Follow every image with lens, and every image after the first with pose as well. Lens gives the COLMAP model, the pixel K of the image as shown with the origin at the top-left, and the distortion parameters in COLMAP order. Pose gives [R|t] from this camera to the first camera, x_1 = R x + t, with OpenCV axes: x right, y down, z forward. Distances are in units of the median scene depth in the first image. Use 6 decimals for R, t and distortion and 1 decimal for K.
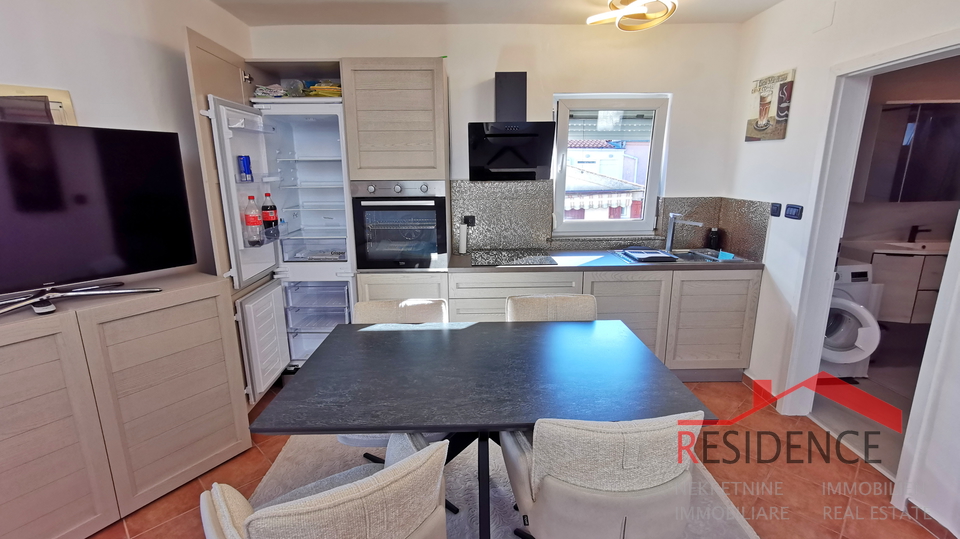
lens RADIAL K [[443.0, 0, 478.1], [0, 443.0, 269.2], [0, 0, 1]] dist [0.003952, 0.004441]
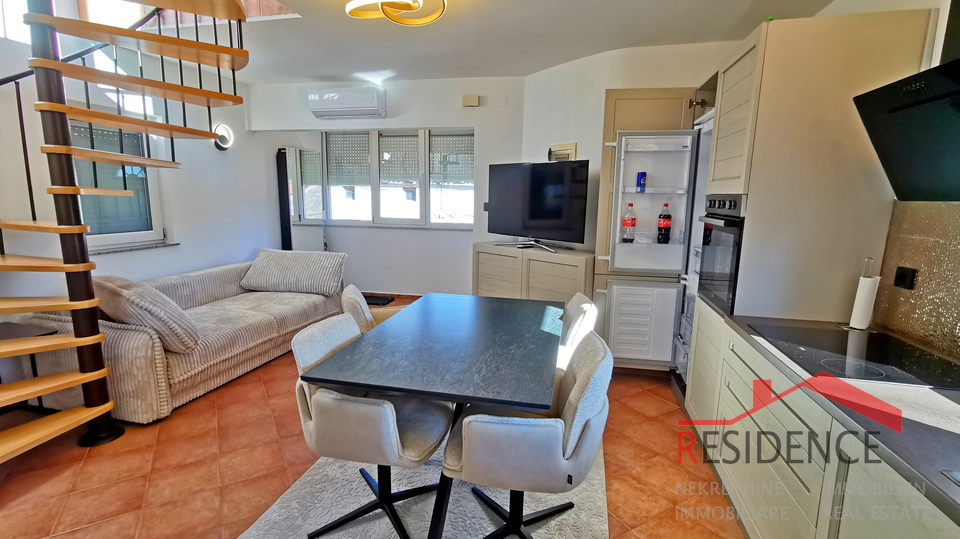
lens RADIAL K [[443.0, 0, 482.5], [0, 443.0, 270.9], [0, 0, 1]] dist [0.003952, 0.004441]
pose [[-0.233775, 0.171864, -0.956981, 0.739317], [-0.226962, 0.947416, 0.225589, -0.151985], [0.945430, 0.269935, -0.182475, 0.779378]]
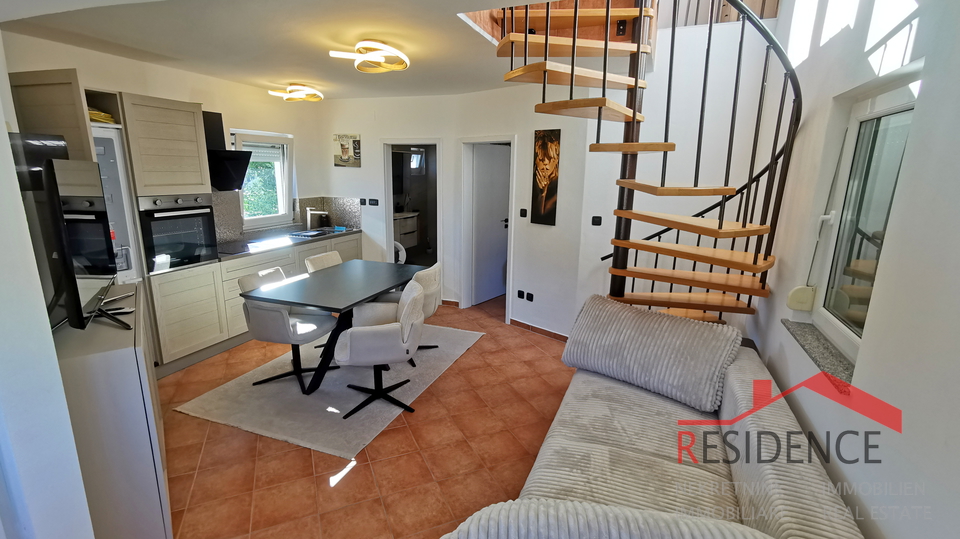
lens RADIAL K [[443.0, 0, 476.9], [0, 443.0, 273.1], [0, 0, 1]] dist [0.003952, 0.004441]
pose [[0.371892, -0.200345, 0.906399, -1.063184], [0.187197, 0.972558, 0.138162, 0.000043], [-0.909205, 0.118294, 0.399190, -0.249703]]
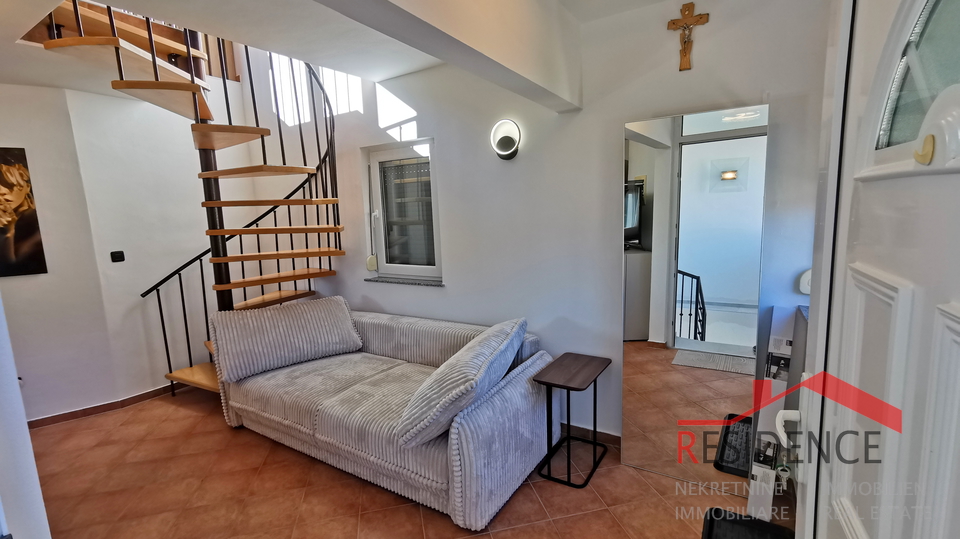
lens RADIAL K [[443.0, 0, 485.3], [0, 443.0, 269.8], [0, 0, 1]] dist [0.003952, 0.004441]
pose [[-0.841511, -0.035461, 0.539074, -1.147128], [0.164833, 0.933410, 0.318709, -0.090486], [-0.514479, 0.357055, -0.779630, 0.426986]]
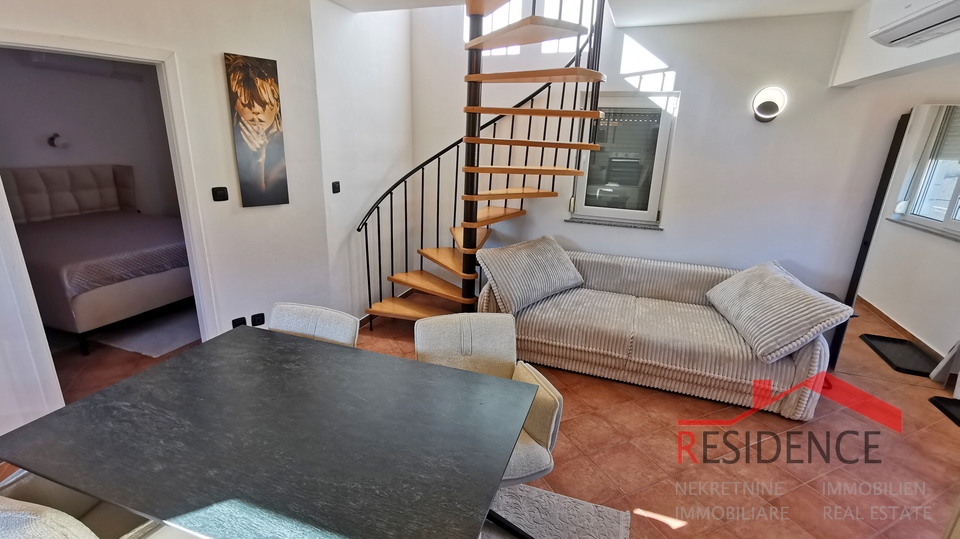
lens RADIAL K [[443.0, 0, 479.5], [0, 443.0, 270.5], [0, 0, 1]] dist [0.003952, 0.004441]
pose [[-0.938750, -0.122041, 0.322266, -0.336006], [0.050910, 0.875809, 0.479966, -0.253205], [-0.340819, 0.466975, -0.815952, 0.913898]]
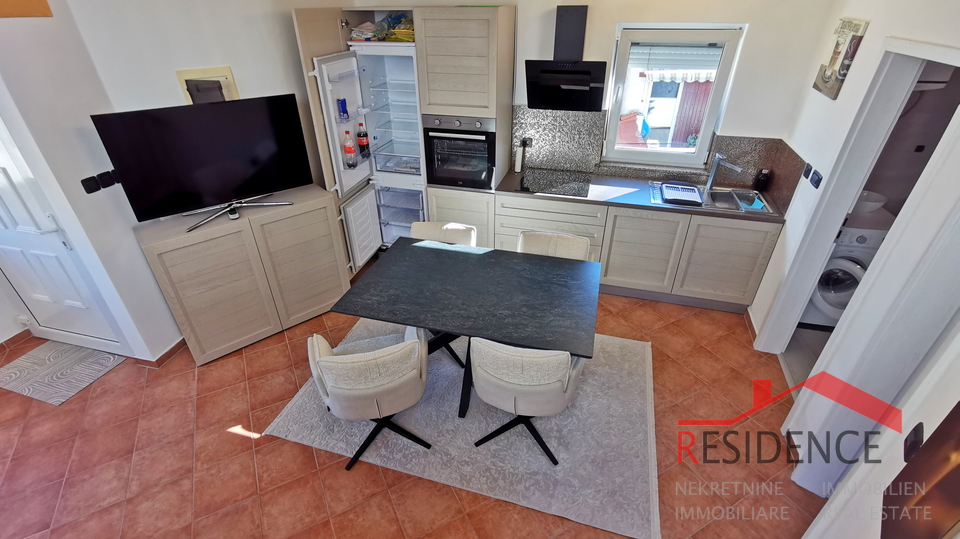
lens RADIAL K [[443.0, 0, 476.8], [0, 443.0, 268.6], [0, 0, 1]] dist [0.003952, 0.004441]
pose [[0.955872, 0.154713, -0.249744, 0.239797], [-0.065769, 0.941214, 0.331347, -0.216654], [0.286326, -0.300300, 0.909856, -0.218005]]
